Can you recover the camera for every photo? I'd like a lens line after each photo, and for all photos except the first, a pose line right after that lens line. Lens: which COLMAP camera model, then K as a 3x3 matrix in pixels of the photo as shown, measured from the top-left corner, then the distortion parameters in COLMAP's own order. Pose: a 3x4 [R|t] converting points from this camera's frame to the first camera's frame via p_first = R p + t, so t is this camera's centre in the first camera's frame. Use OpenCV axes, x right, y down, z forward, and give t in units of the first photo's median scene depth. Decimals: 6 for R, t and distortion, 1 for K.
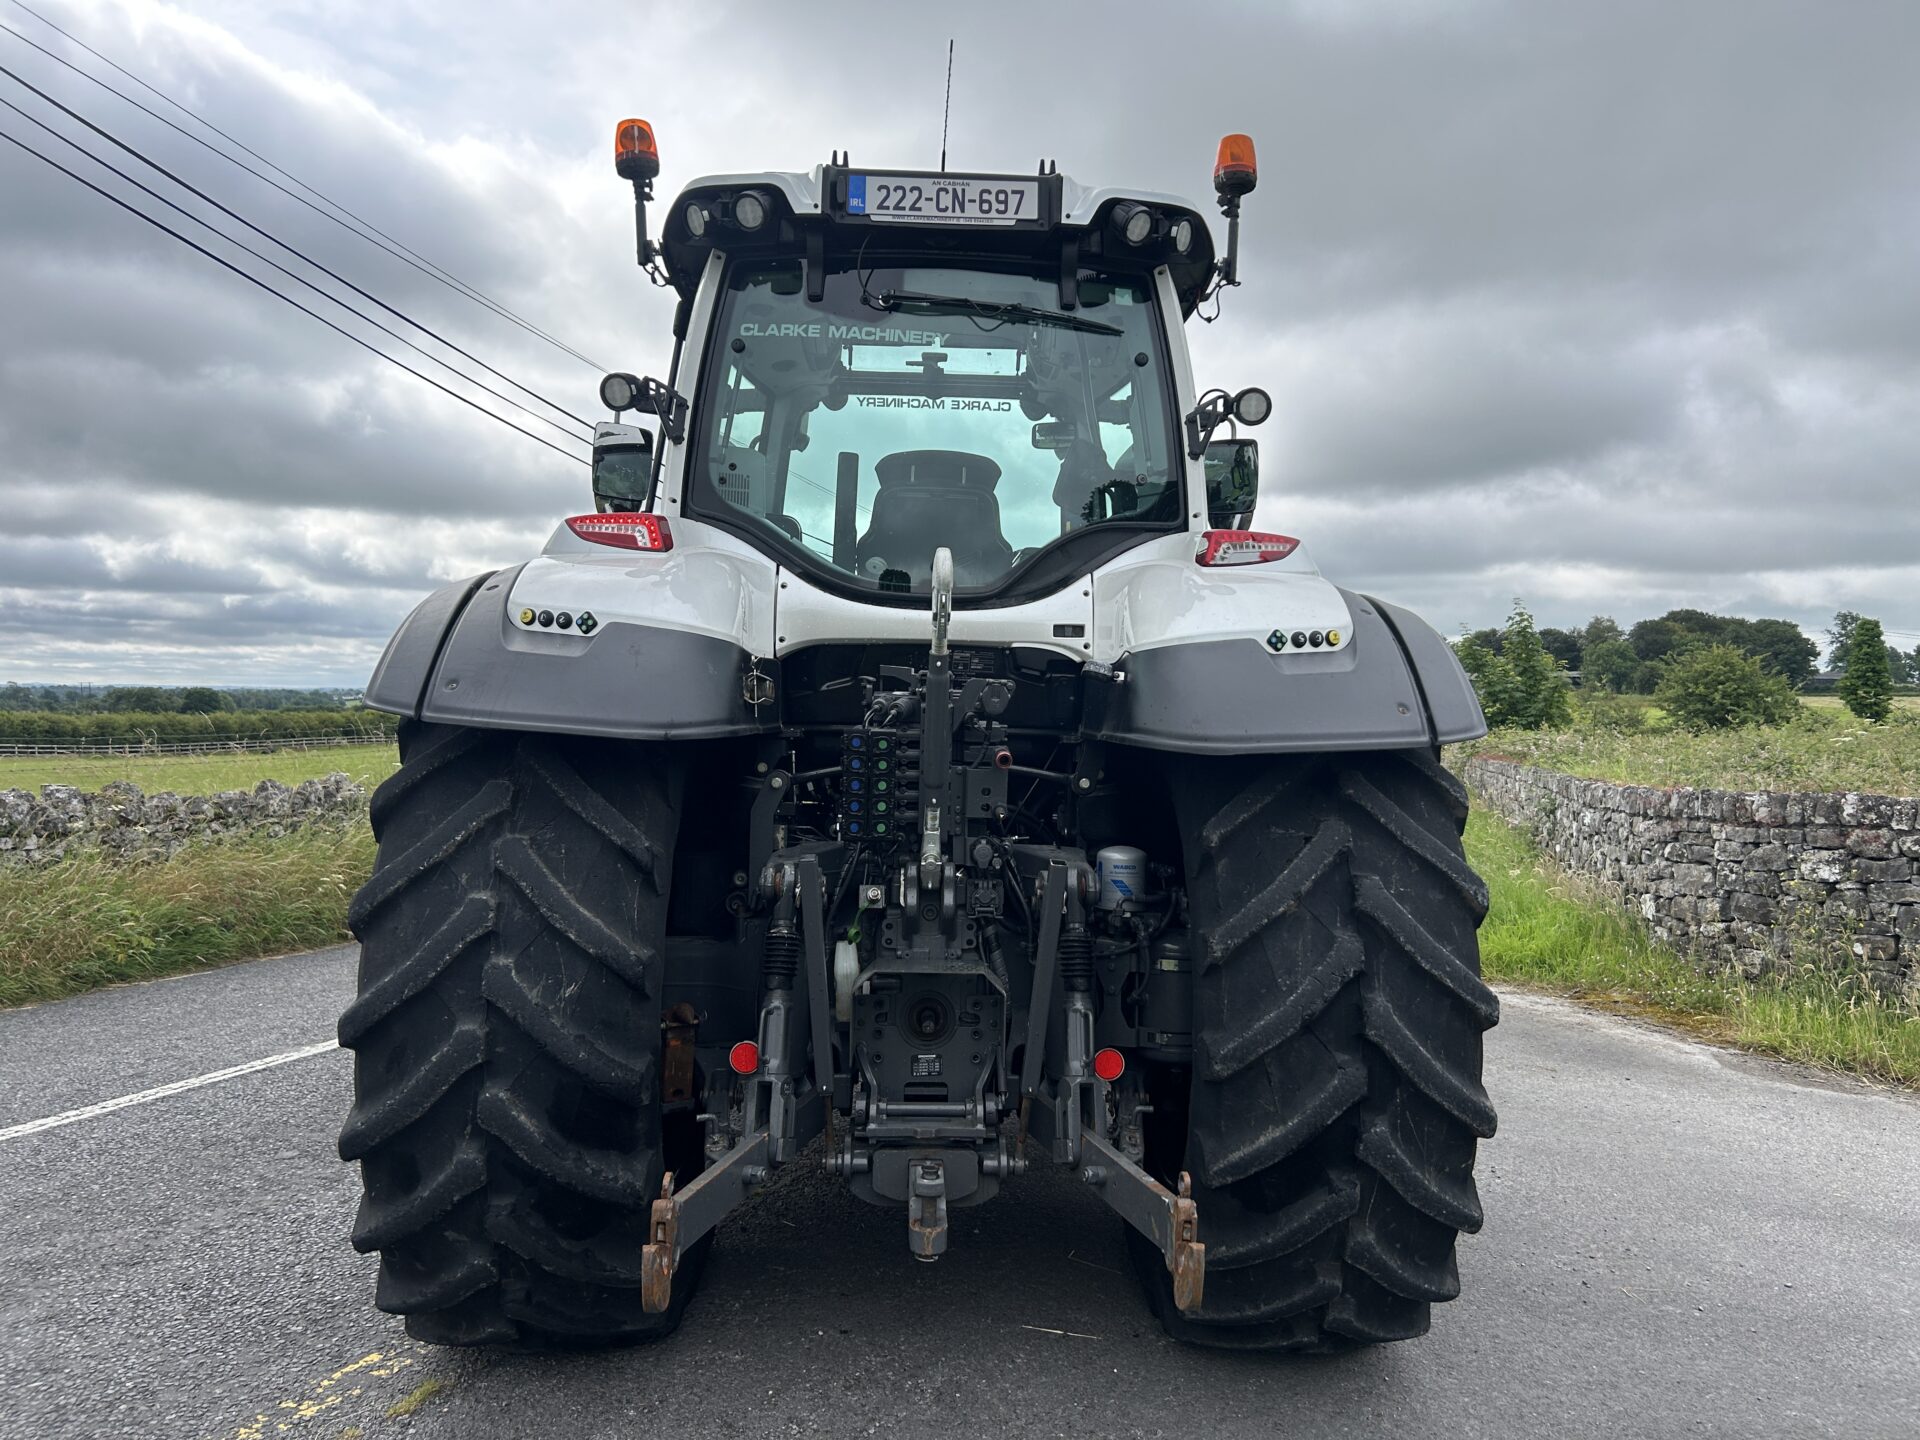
lens RADIAL K [[1454.5, 0, 971.2], [0, 1454.5, 717.2], [0, 0, 1]] dist [0.196824, -0.551386]
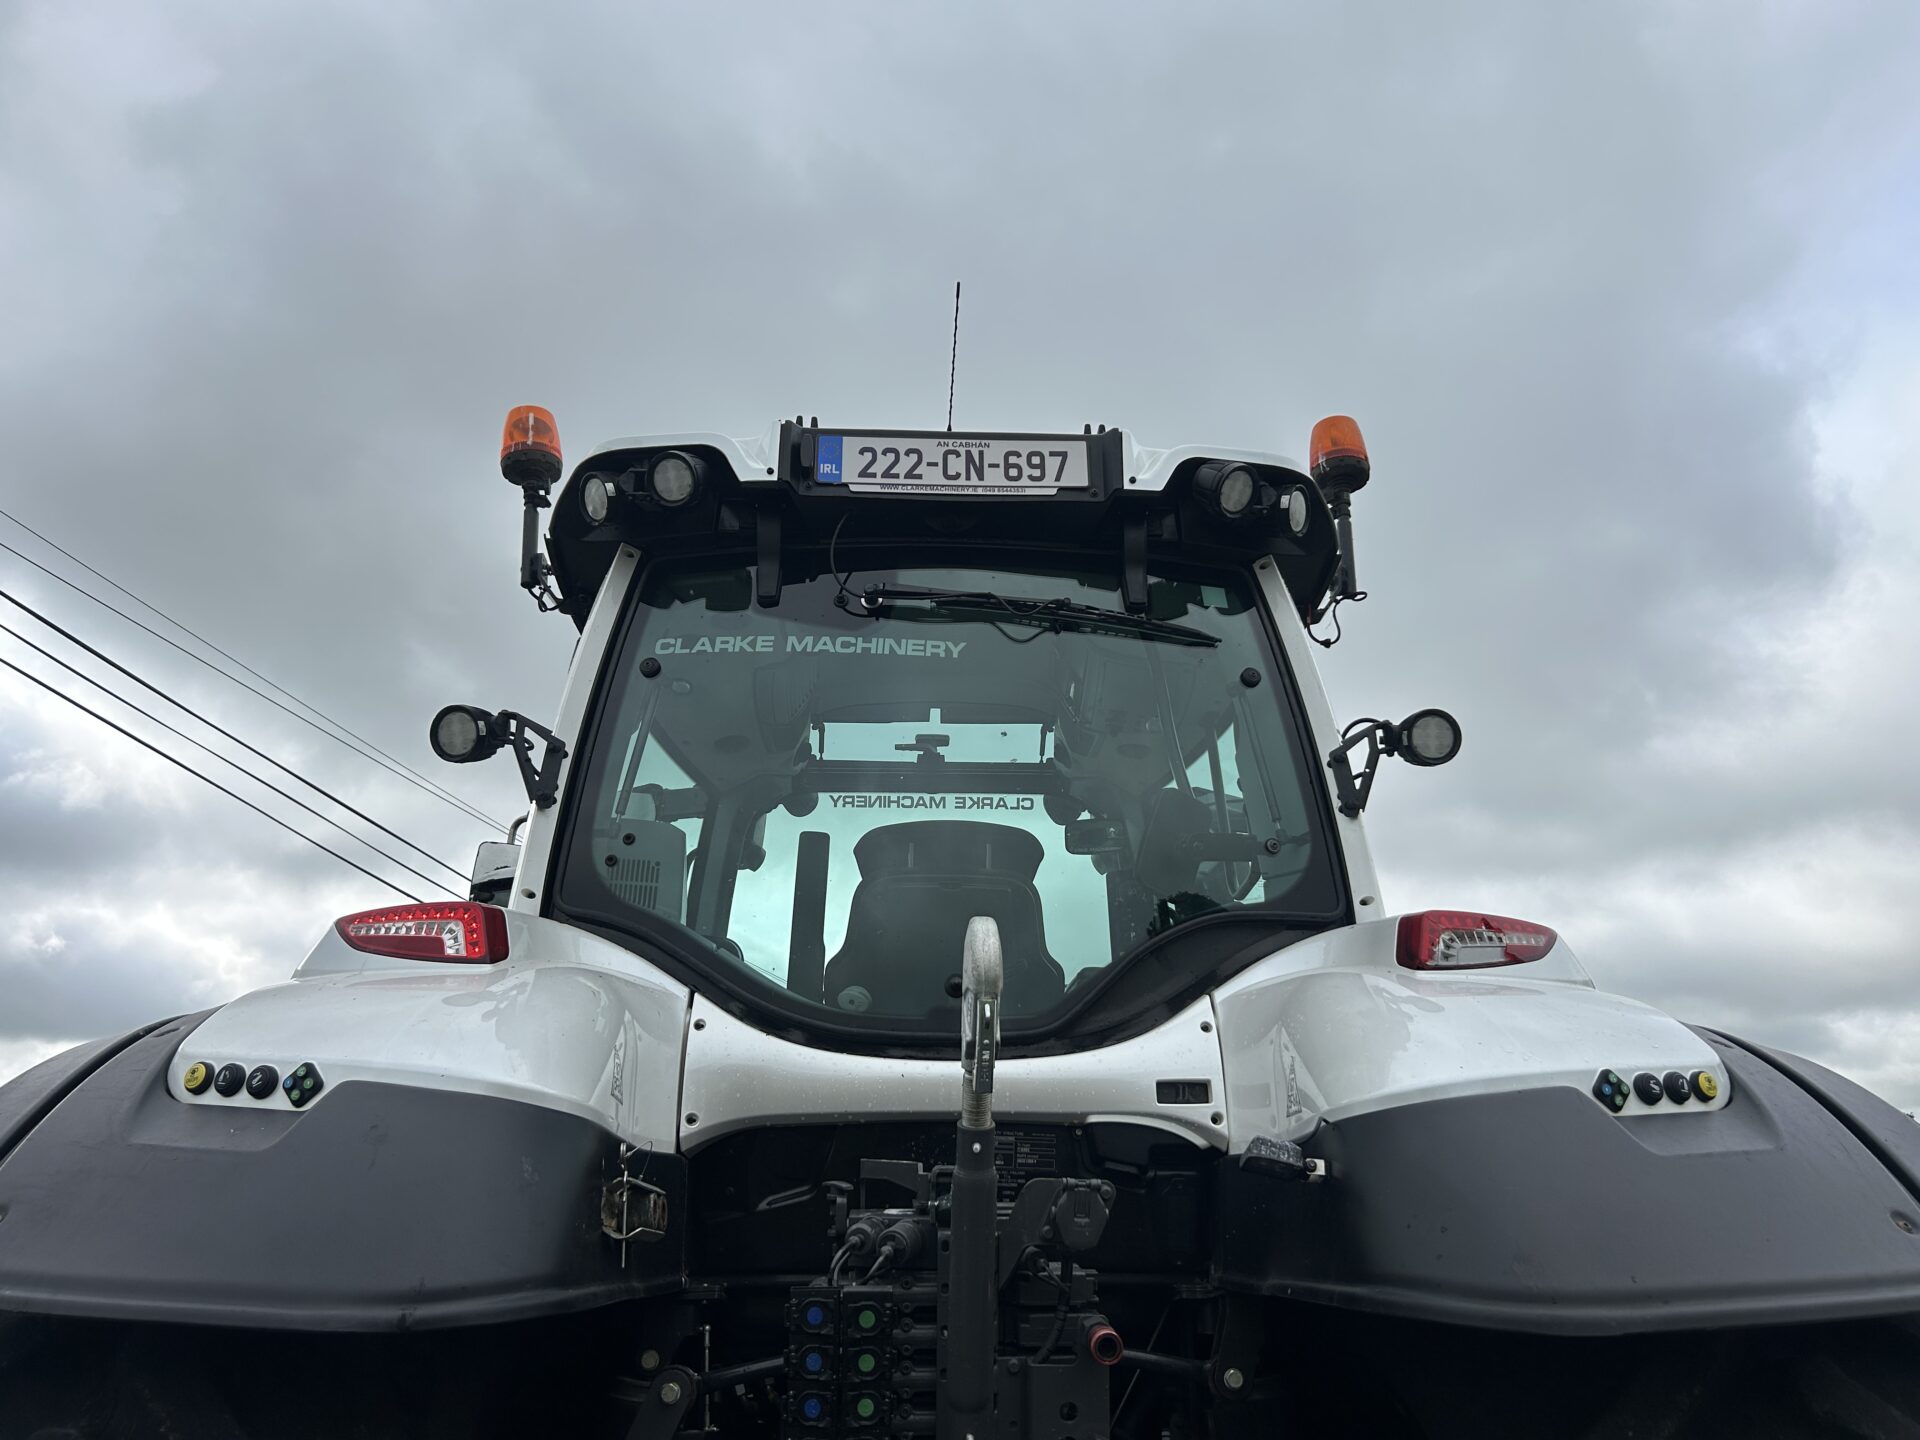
lens RADIAL K [[1459.7, 0, 958.1], [0, 1459.7, 711.3], [0, 0, 1]] dist [0.042860, -0.051792]
pose [[0.999727, -0.020205, 0.011728, -0.028459], [0.022989, 0.940192, -0.339867, -0.005394], [-0.004159, 0.340044, 0.940400, 0.412613]]
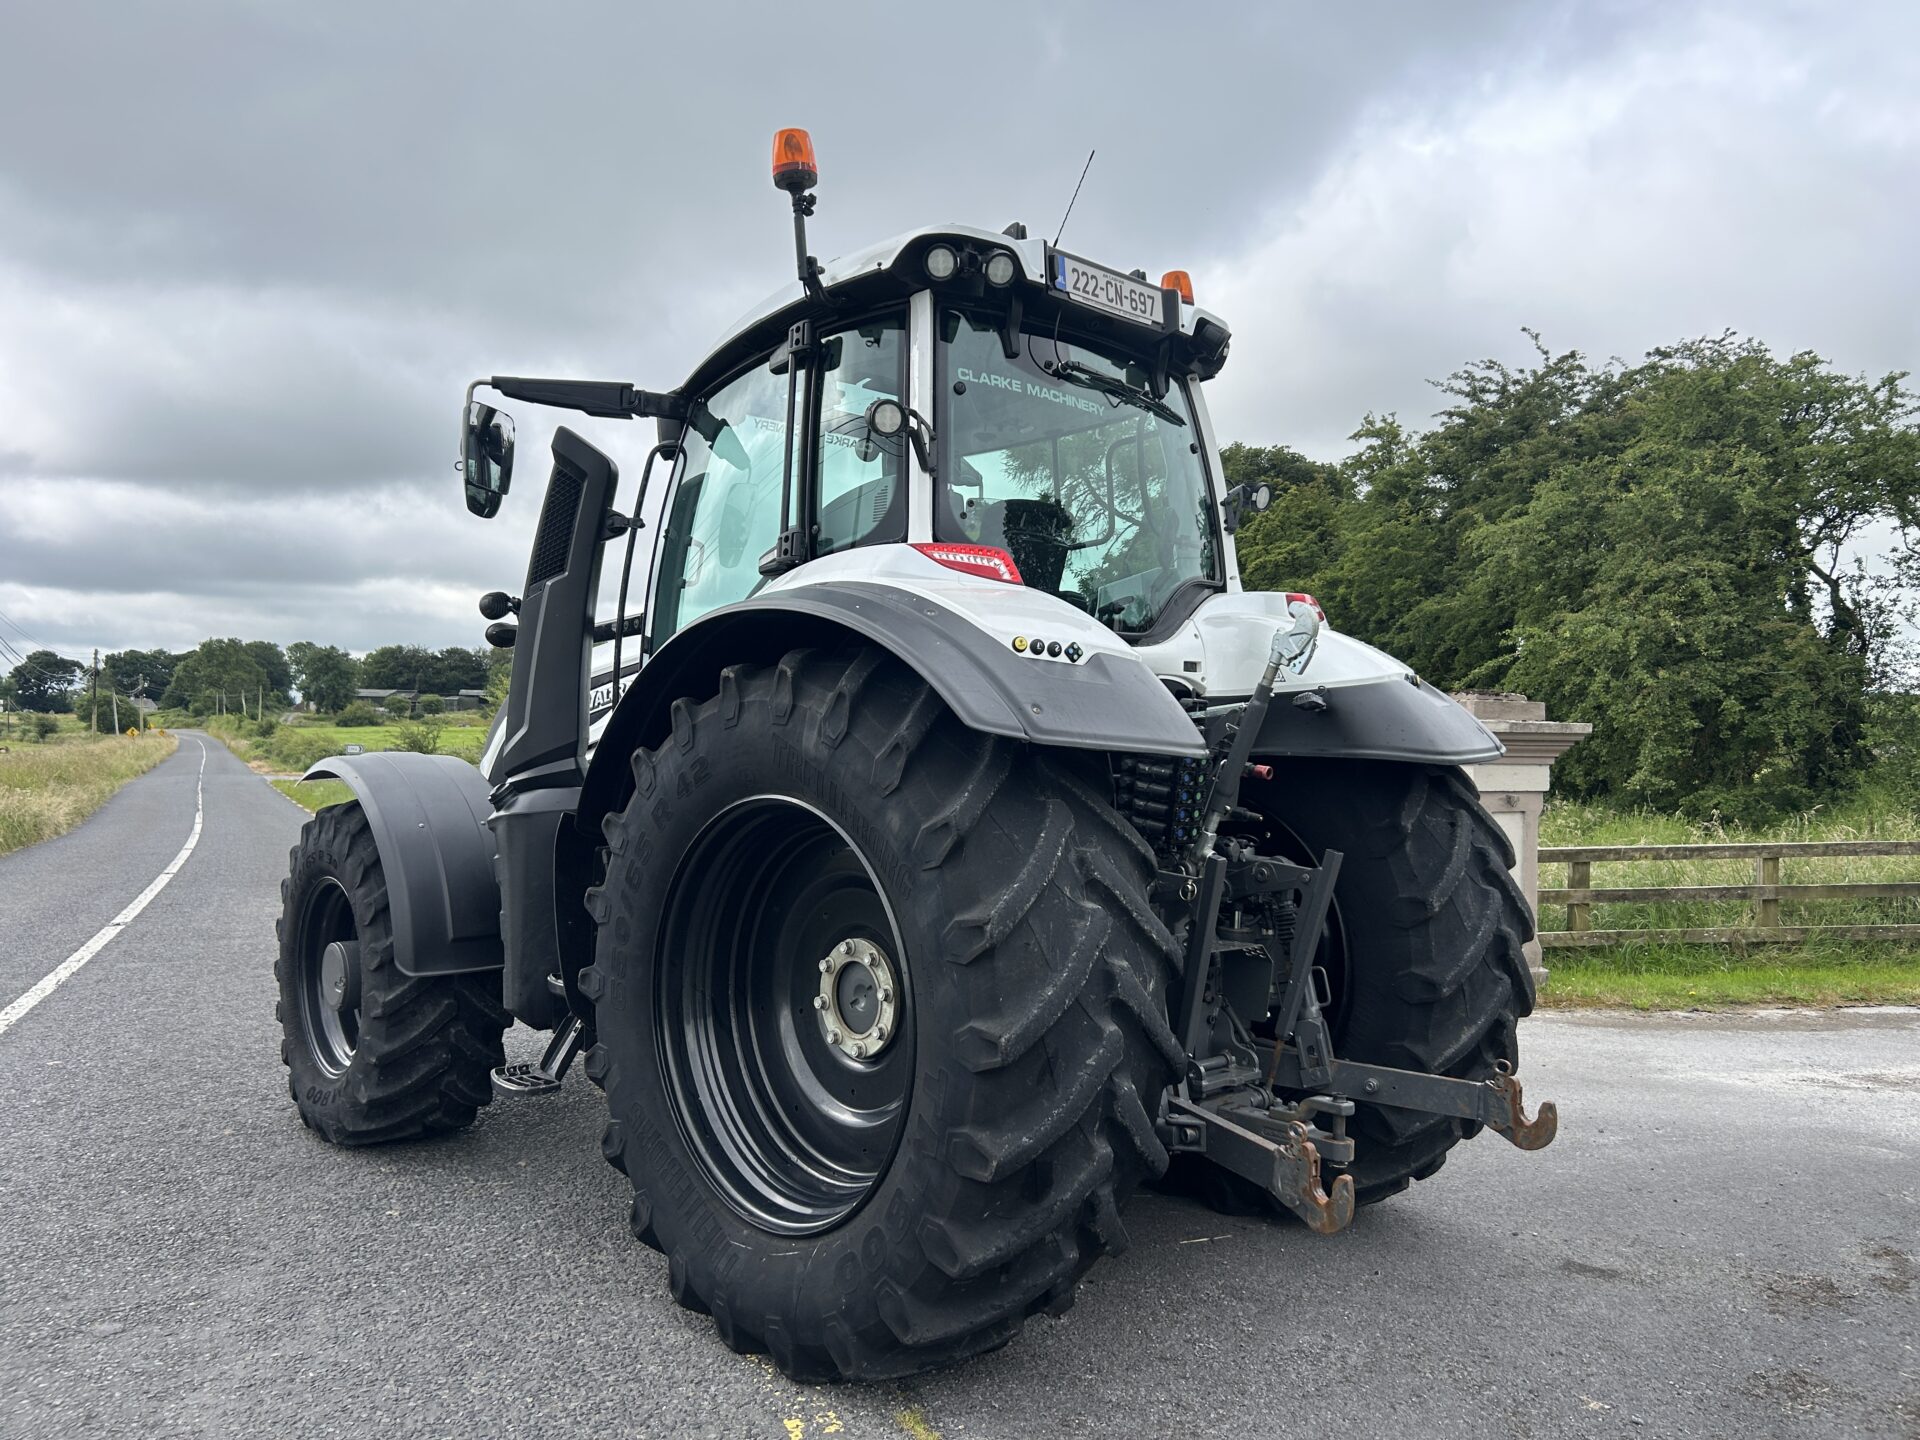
lens RADIAL K [[1465.7, 0, 991.5], [0, 1465.7, 741.1], [0, 0, 1]] dist [0.074597, -0.031998]
pose [[0.741761, -0.005003, 0.670645, -0.918071], [0.002341, 0.999985, 0.004871, -0.004014], [-0.670660, -0.002043, 0.741762, 0.215934]]
